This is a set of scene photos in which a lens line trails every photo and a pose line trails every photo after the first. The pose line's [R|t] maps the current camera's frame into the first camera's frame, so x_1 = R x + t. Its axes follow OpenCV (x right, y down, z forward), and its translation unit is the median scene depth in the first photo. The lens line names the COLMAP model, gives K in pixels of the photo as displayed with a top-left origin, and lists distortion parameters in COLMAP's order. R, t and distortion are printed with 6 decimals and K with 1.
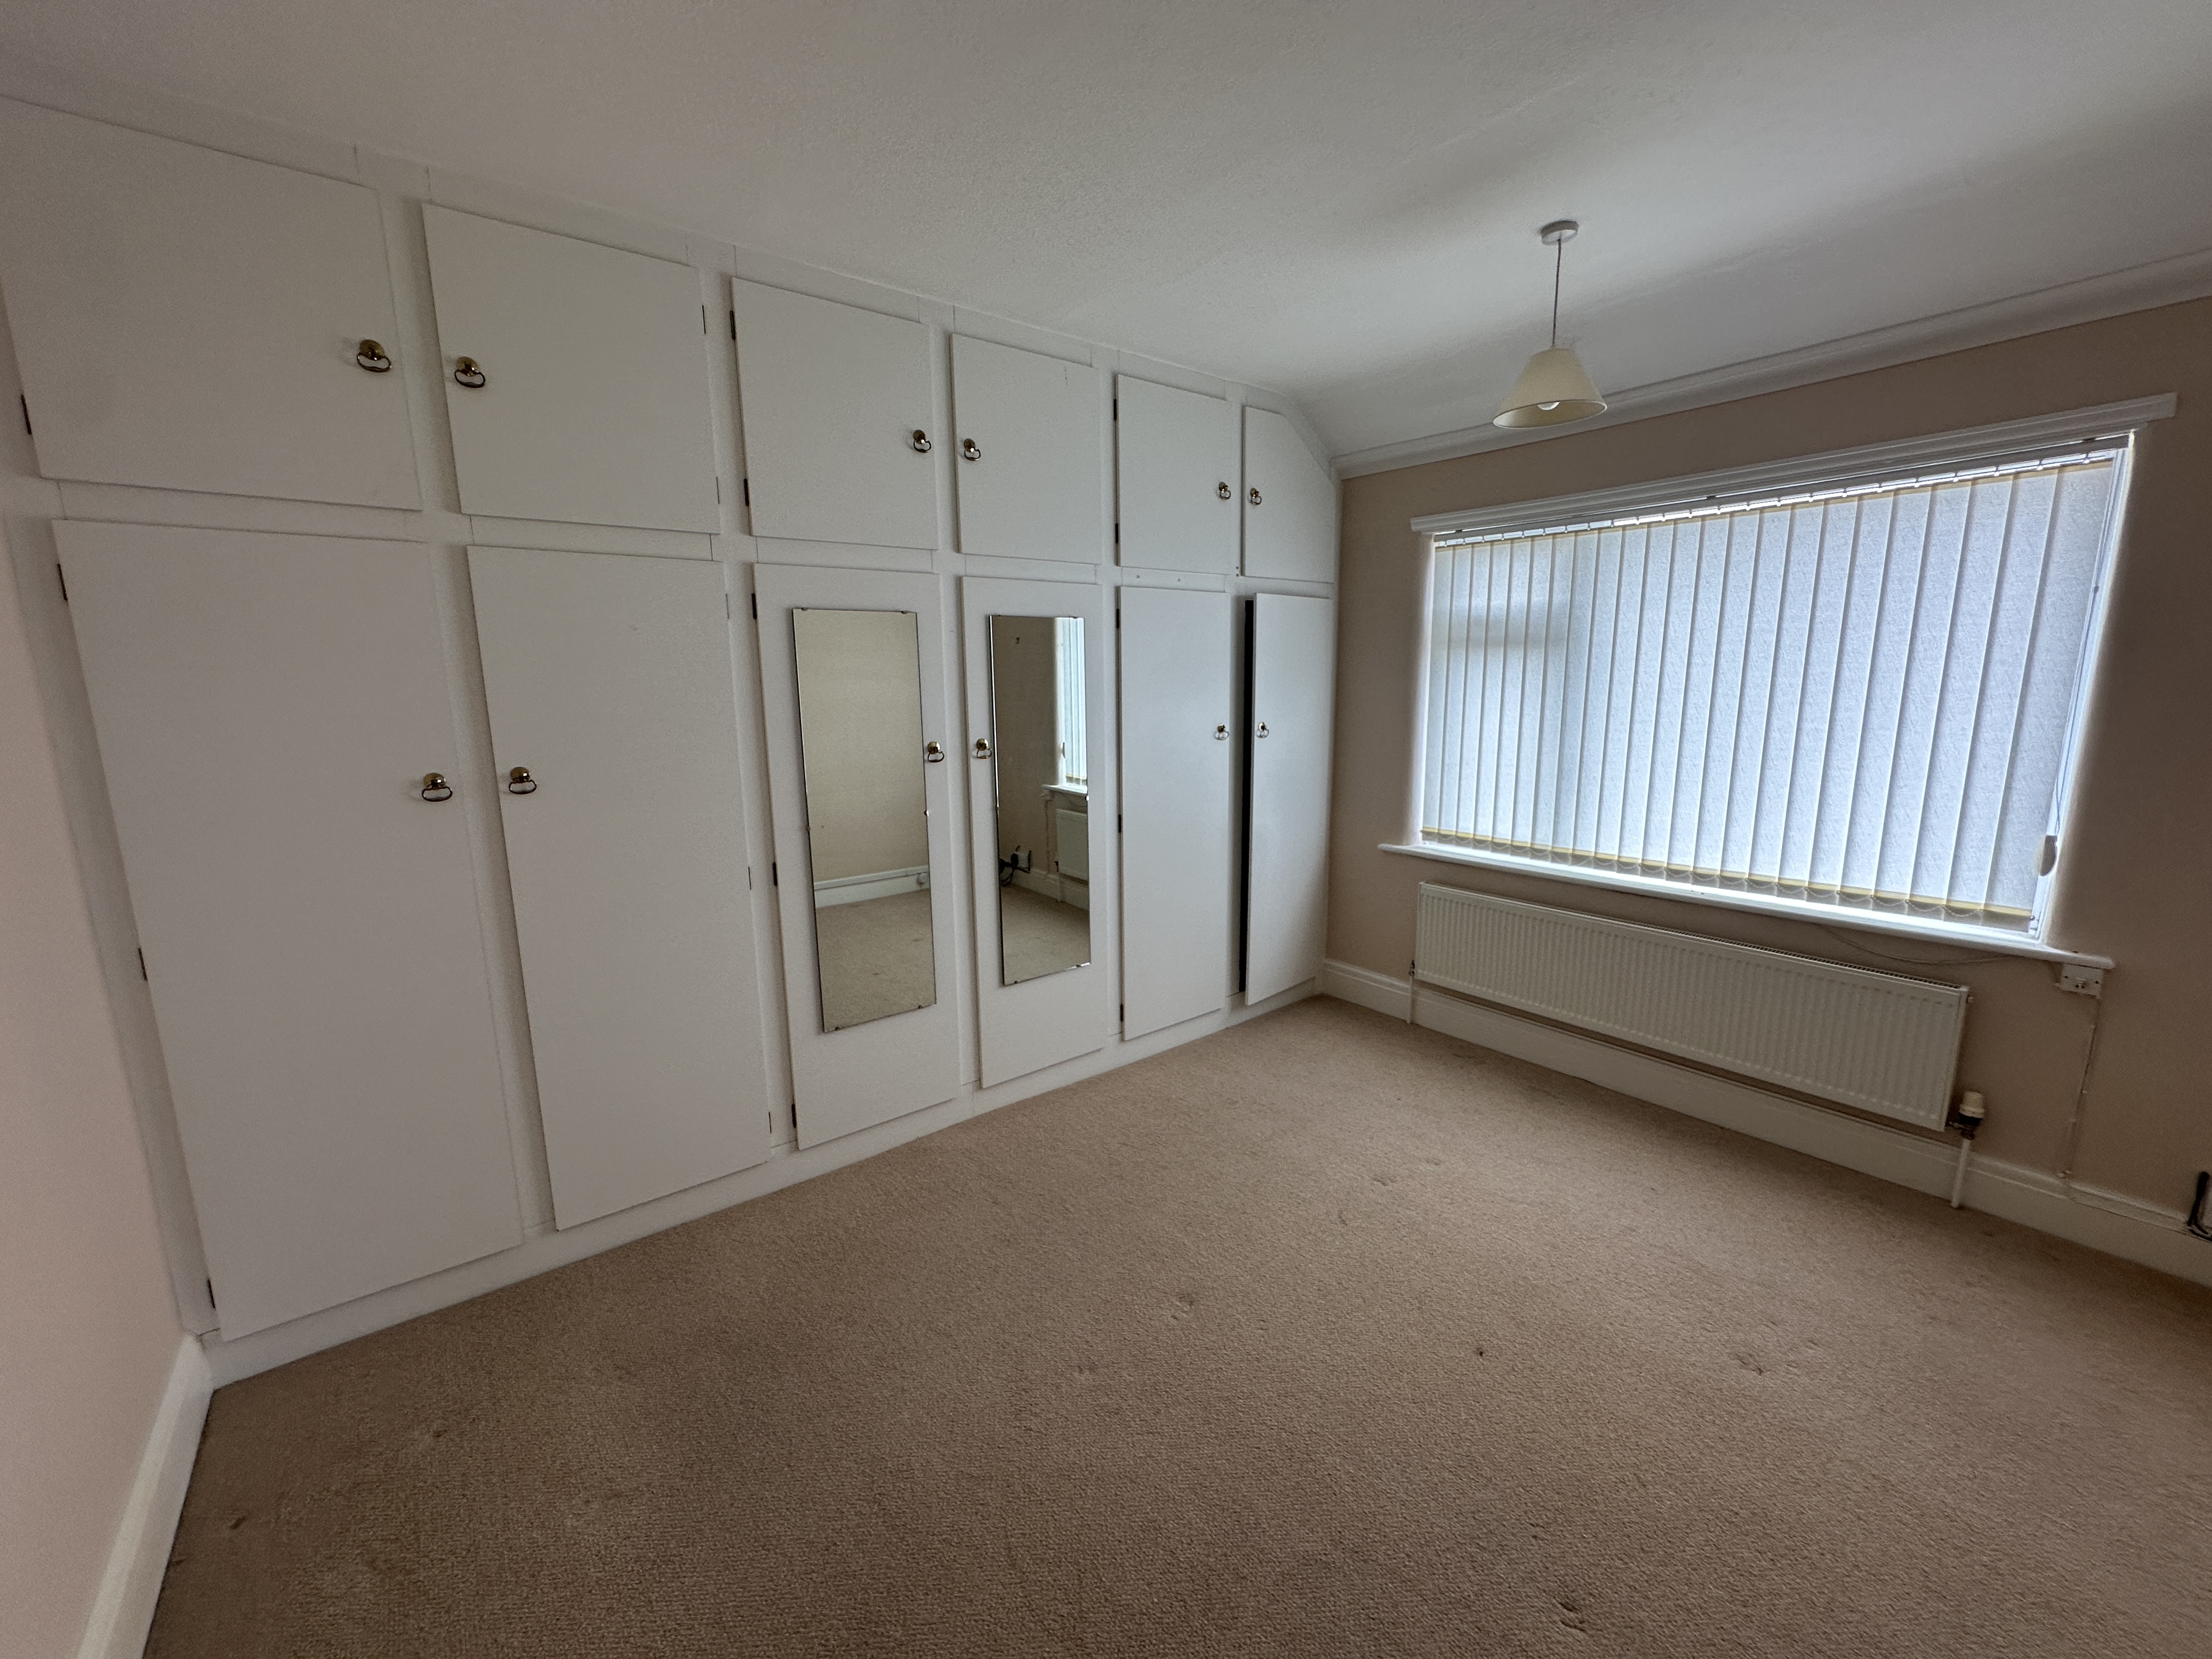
lens RADIAL K [[886.0, 0, 1106.4], [0, 886.0, 829.8], [0, 0, 1]] dist [0.000449, 0.000053]
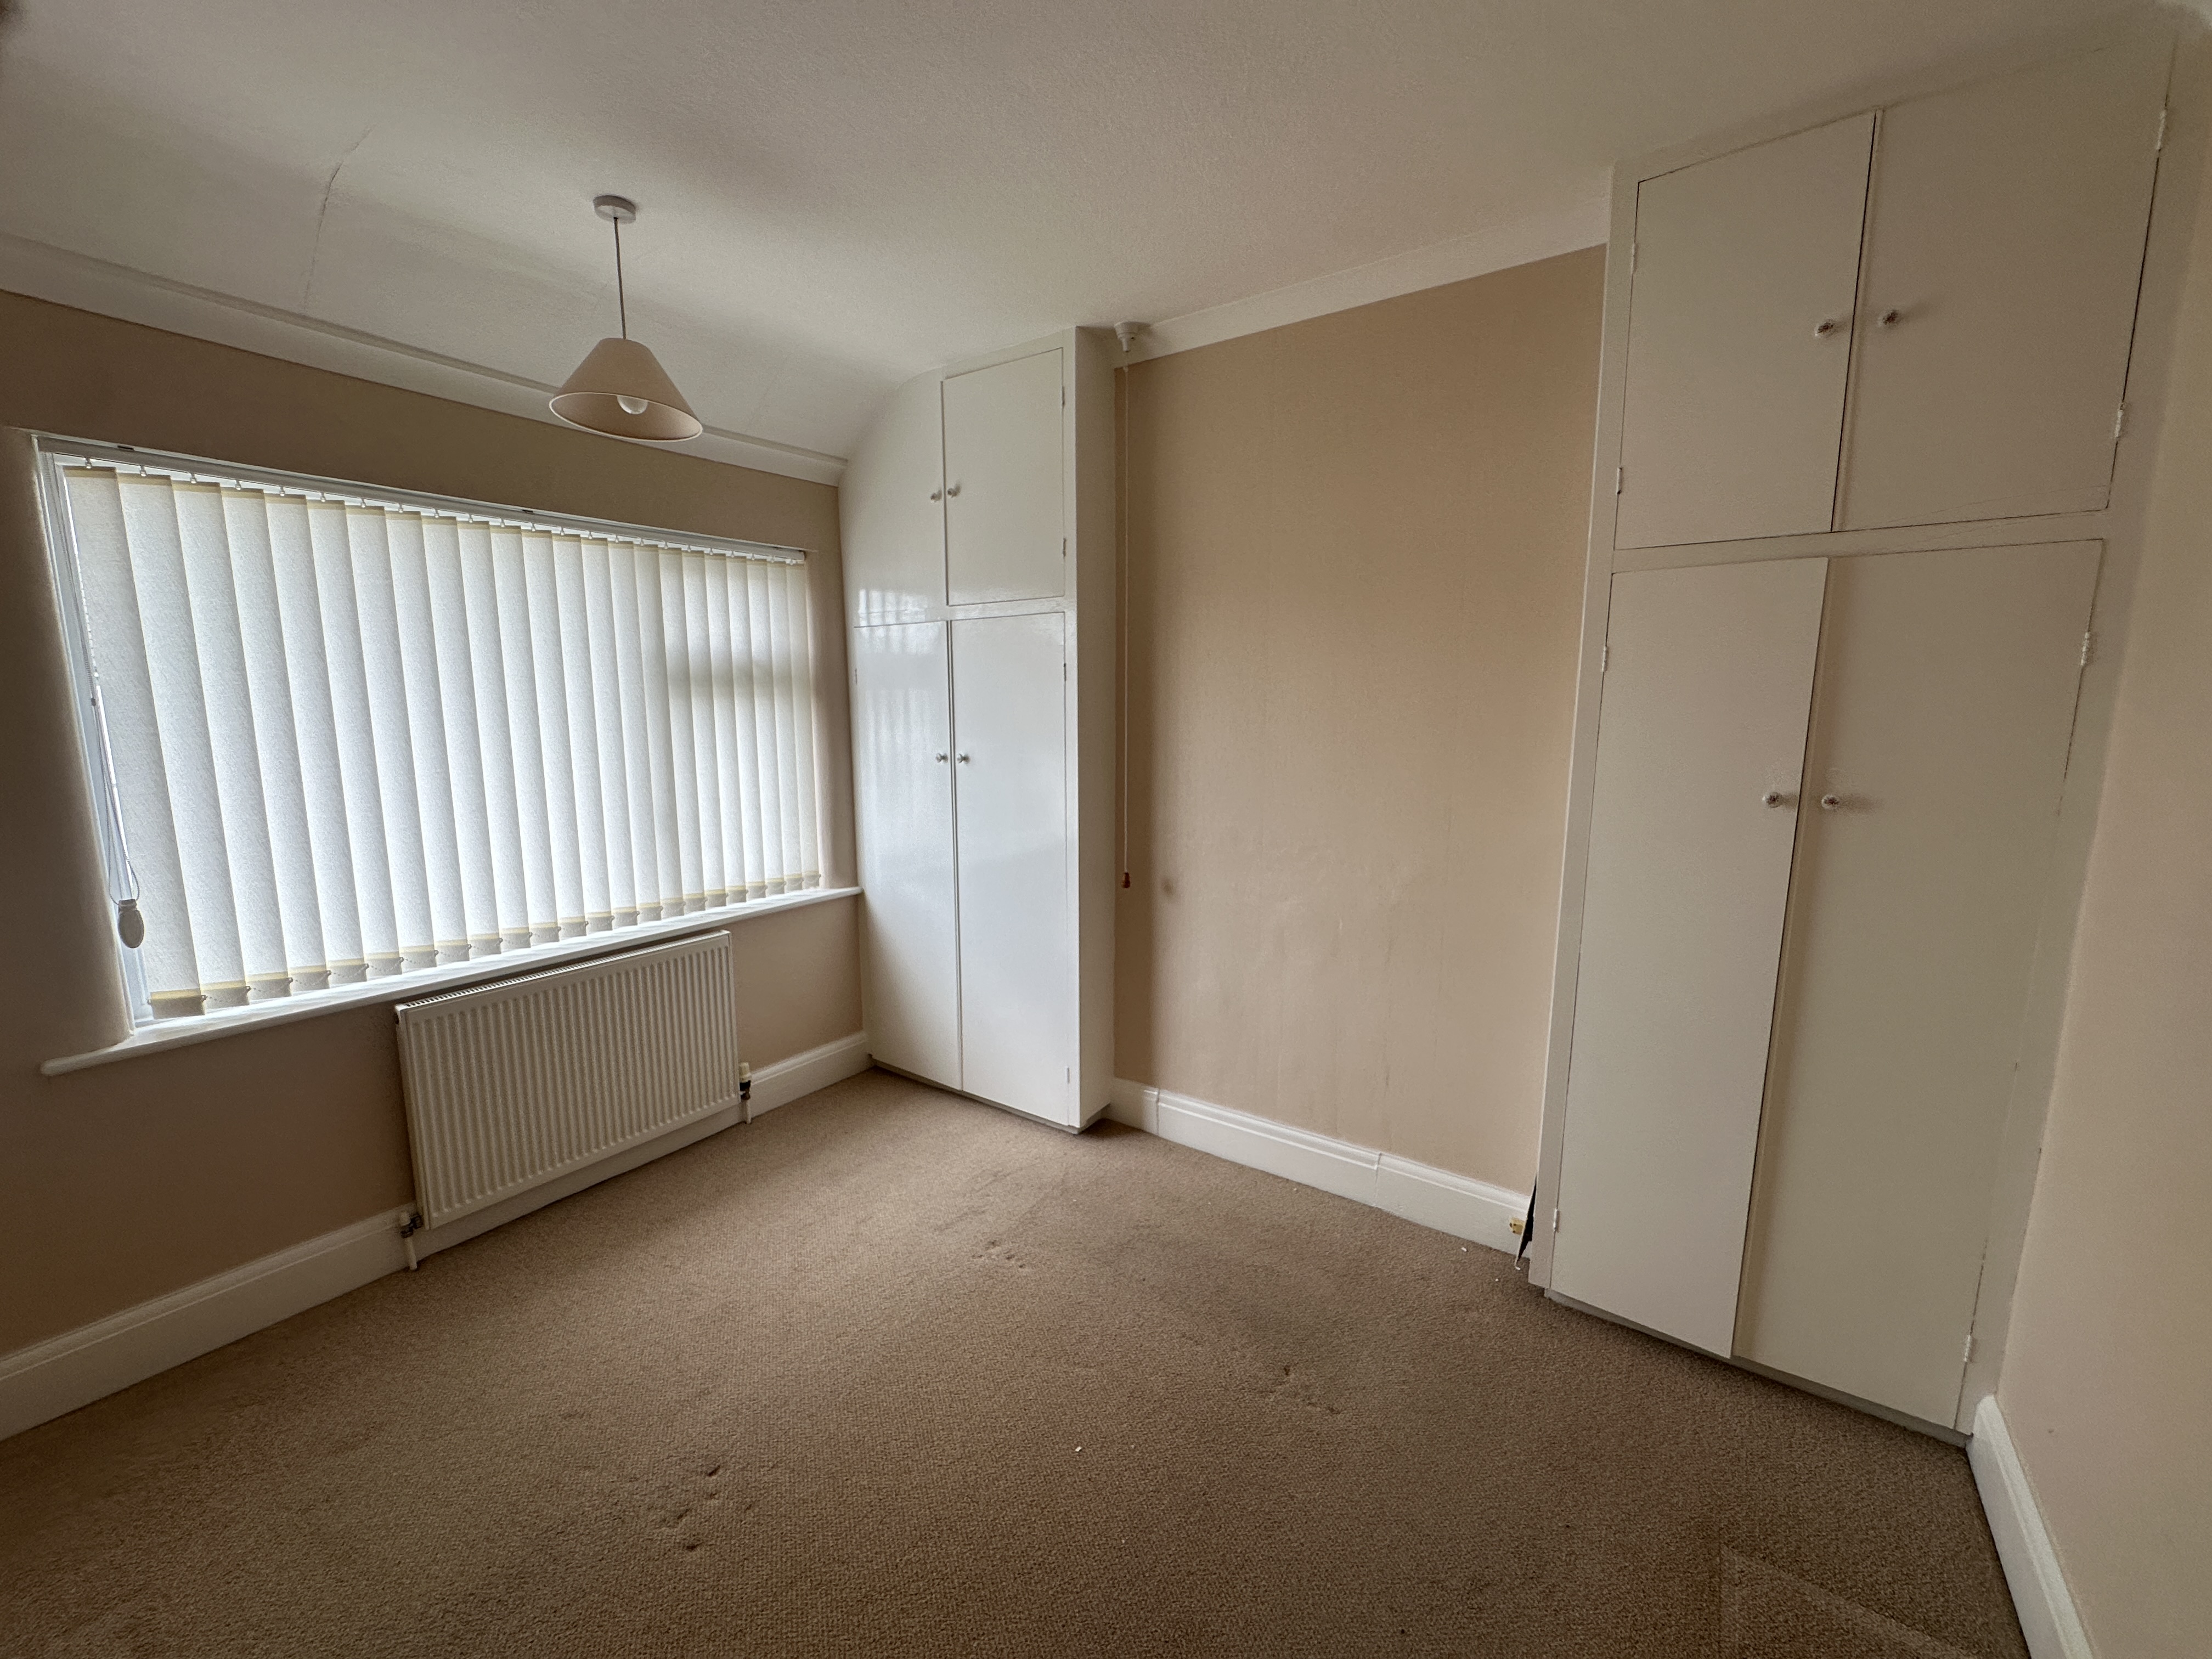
lens RADIAL K [[886.0, 0, 1105.2], [0, 886.0, 828.3], [0, 0, 1]] dist [0.000449, 0.000053]
pose [[-0.289873, -0.130655, 0.948105, -0.518149], [0.167140, 0.968504, 0.184567, -0.172571], [-0.942358, 0.211967, -0.258905, 0.904136]]
